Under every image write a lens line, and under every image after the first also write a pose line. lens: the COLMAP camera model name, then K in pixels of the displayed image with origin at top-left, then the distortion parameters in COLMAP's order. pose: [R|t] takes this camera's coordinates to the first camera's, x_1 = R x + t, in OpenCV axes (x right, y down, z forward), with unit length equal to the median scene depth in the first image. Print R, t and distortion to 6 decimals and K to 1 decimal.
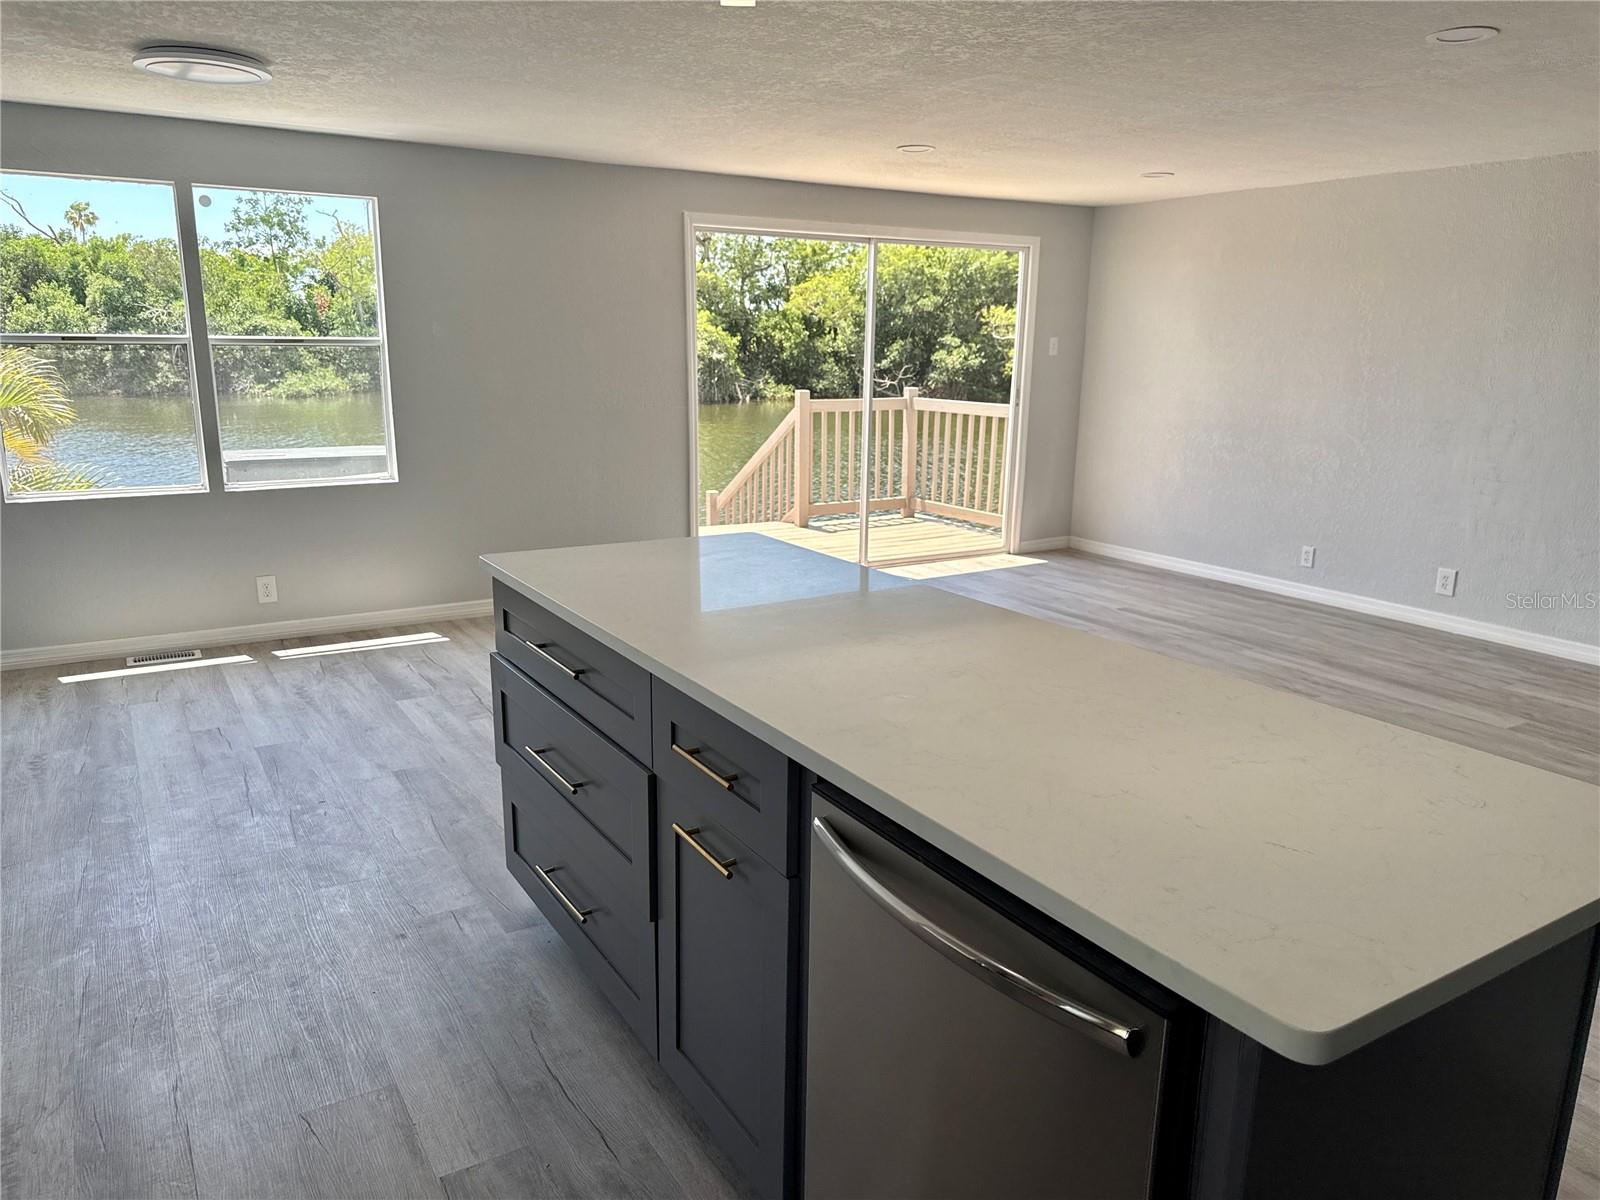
lens RADIAL K [[1118.0, 0, 800.0], [0, 1118.0, 600.0], [0, 0, 1]] dist [0.068869, -0.101911]
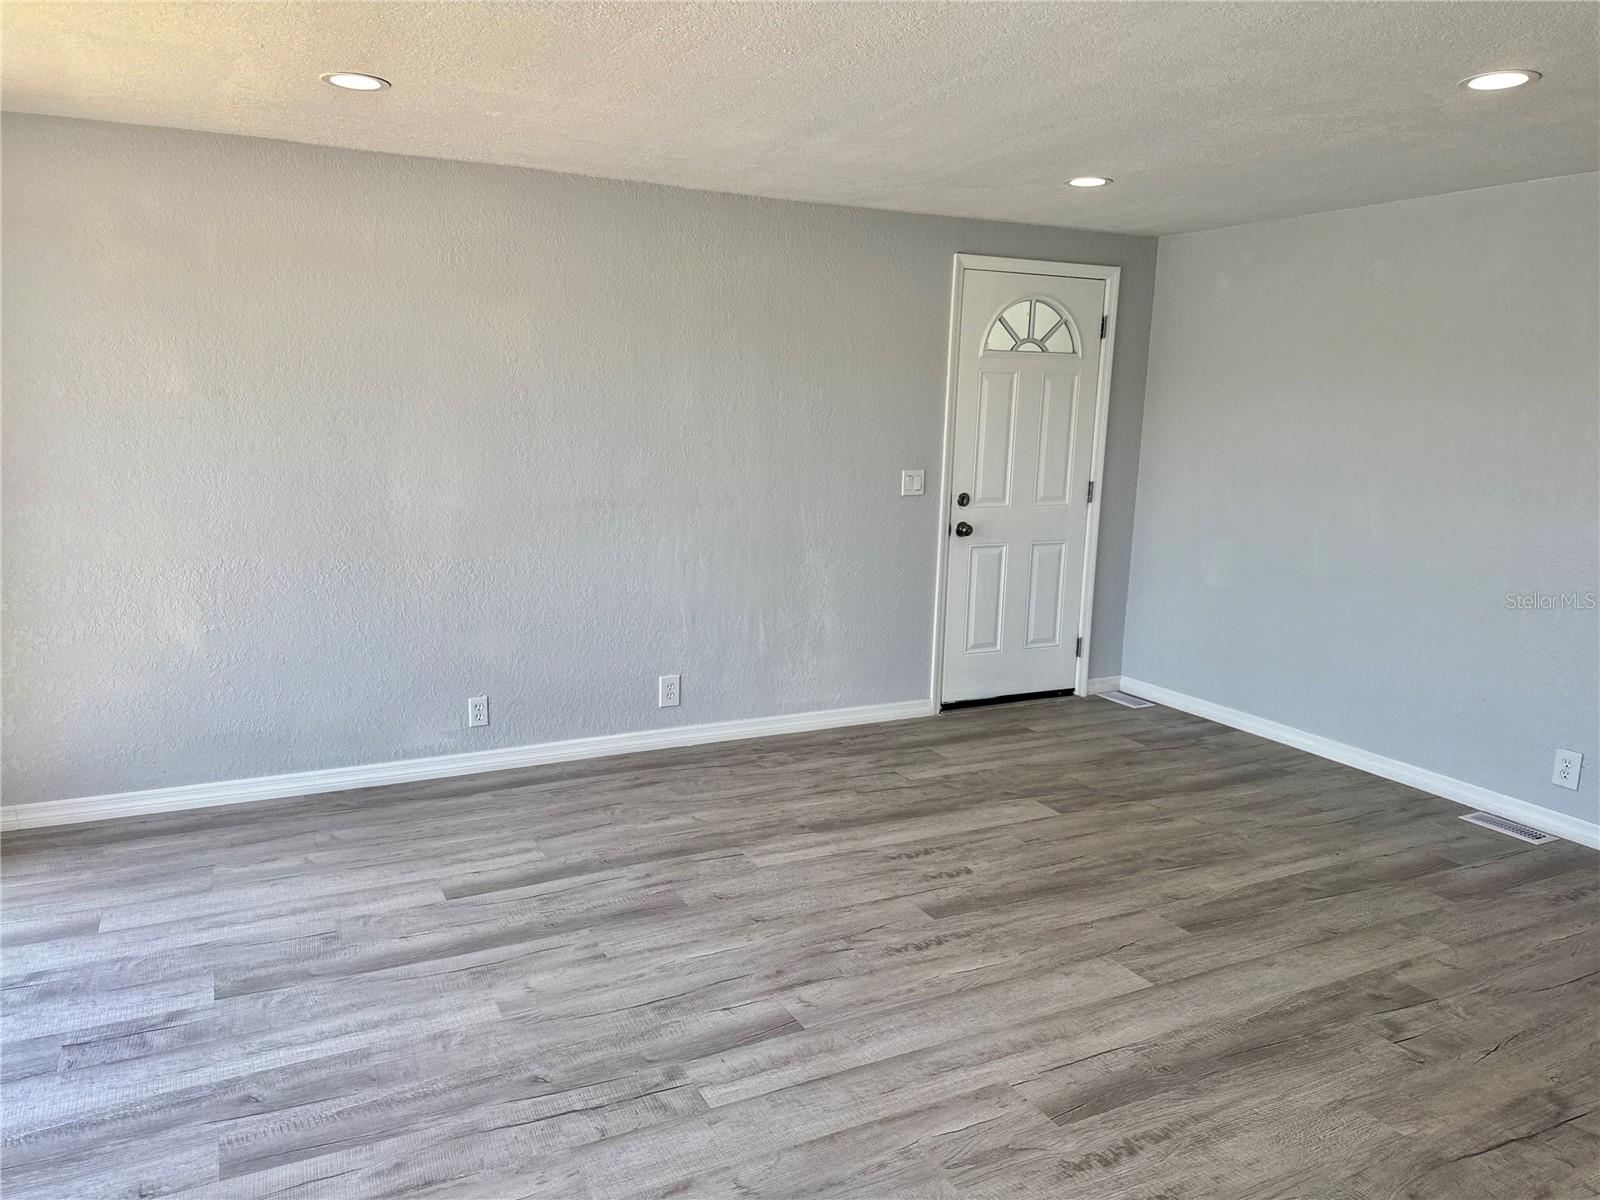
lens RADIAL K [[1137.3, 0, 784.6], [0, 1137.3, 601.7], [0, 0, 1]] dist [0.186390, -0.370235]
pose [[0.082726, -0.180040, 0.980174, -0.258133], [0.209585, 0.964692, 0.159508, -0.216462], [-0.974285, 0.192234, 0.117539, 0.892641]]
